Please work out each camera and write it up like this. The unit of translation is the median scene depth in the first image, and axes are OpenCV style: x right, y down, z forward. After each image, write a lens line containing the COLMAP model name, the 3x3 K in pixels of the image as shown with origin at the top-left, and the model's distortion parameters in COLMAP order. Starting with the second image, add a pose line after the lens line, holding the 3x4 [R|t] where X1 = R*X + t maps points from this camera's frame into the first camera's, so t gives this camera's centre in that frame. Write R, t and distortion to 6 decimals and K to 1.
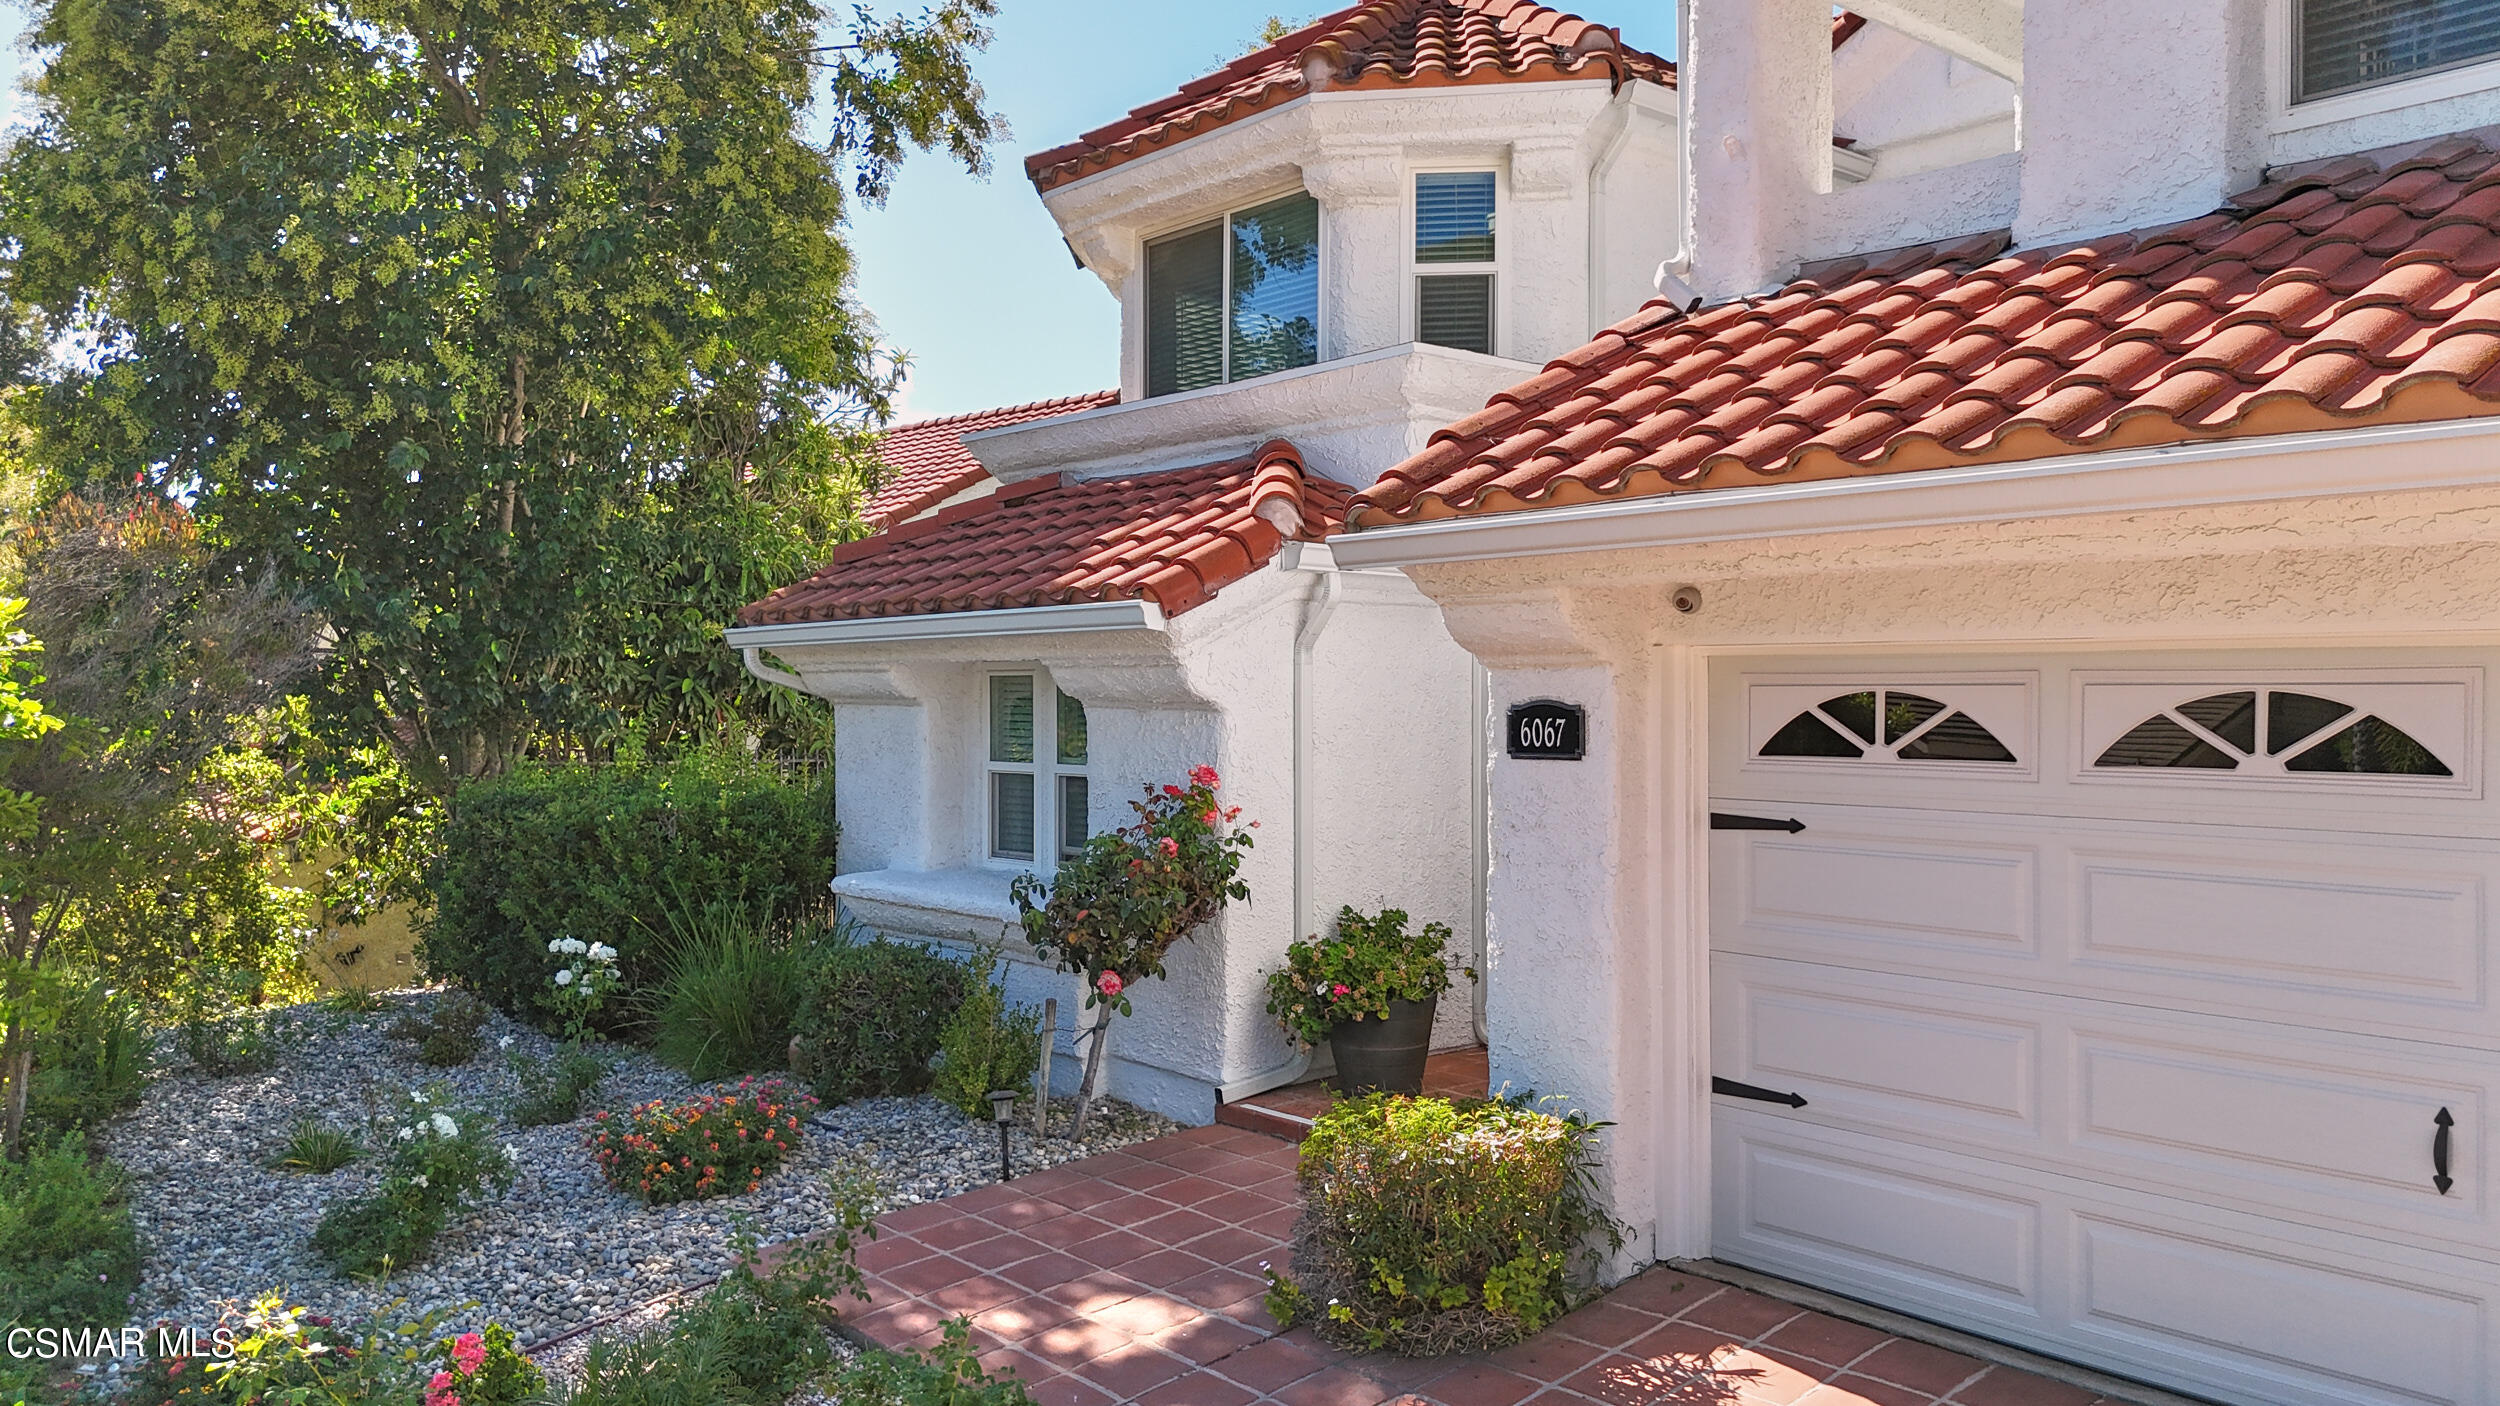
lens RADIAL K [[1831.3, 0, 1236.2], [0, 1831.3, 693.3], [0, 0, 1]] dist [0.069865, -0.073600]
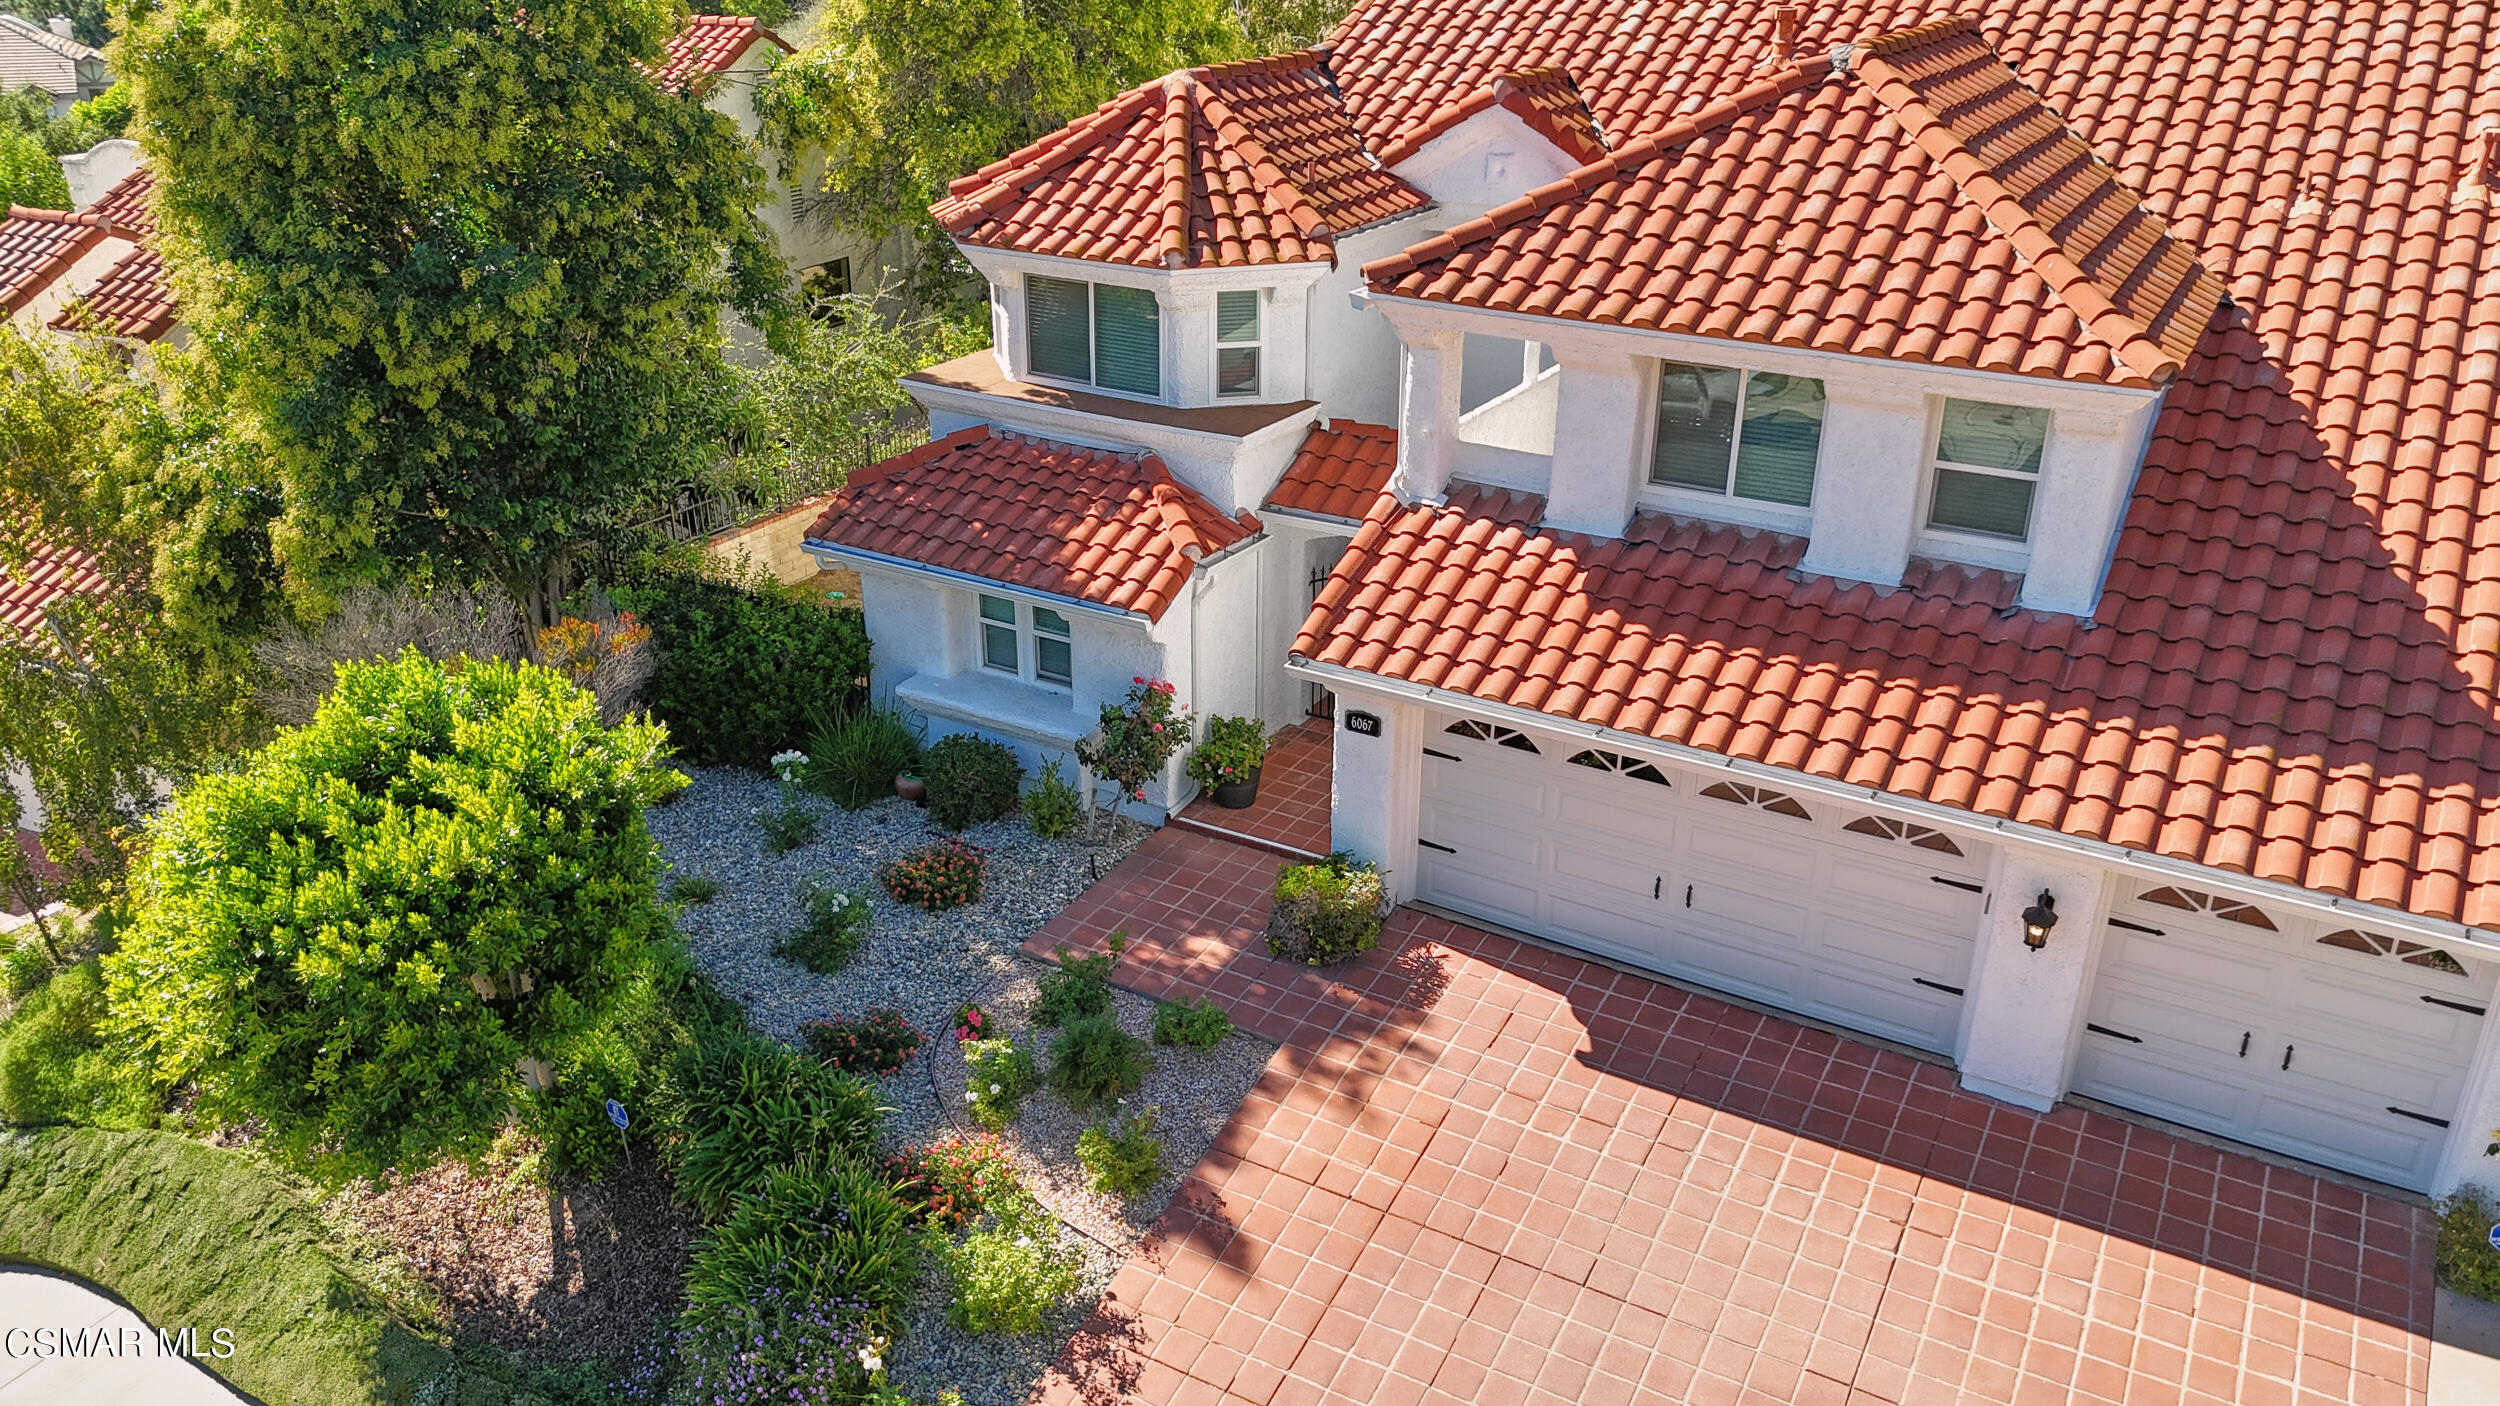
lens RADIAL K [[1831.3, 0, 1237.8], [0, 1831.3, 697.7], [0, 0, 1]] dist [0.069865, -0.073600]
pose [[0.945170, -0.126804, 0.300955, -0.512752], [-0.006153, 0.914463, 0.404622, -0.708730], [-0.326520, -0.384288, 0.863543, -0.746311]]
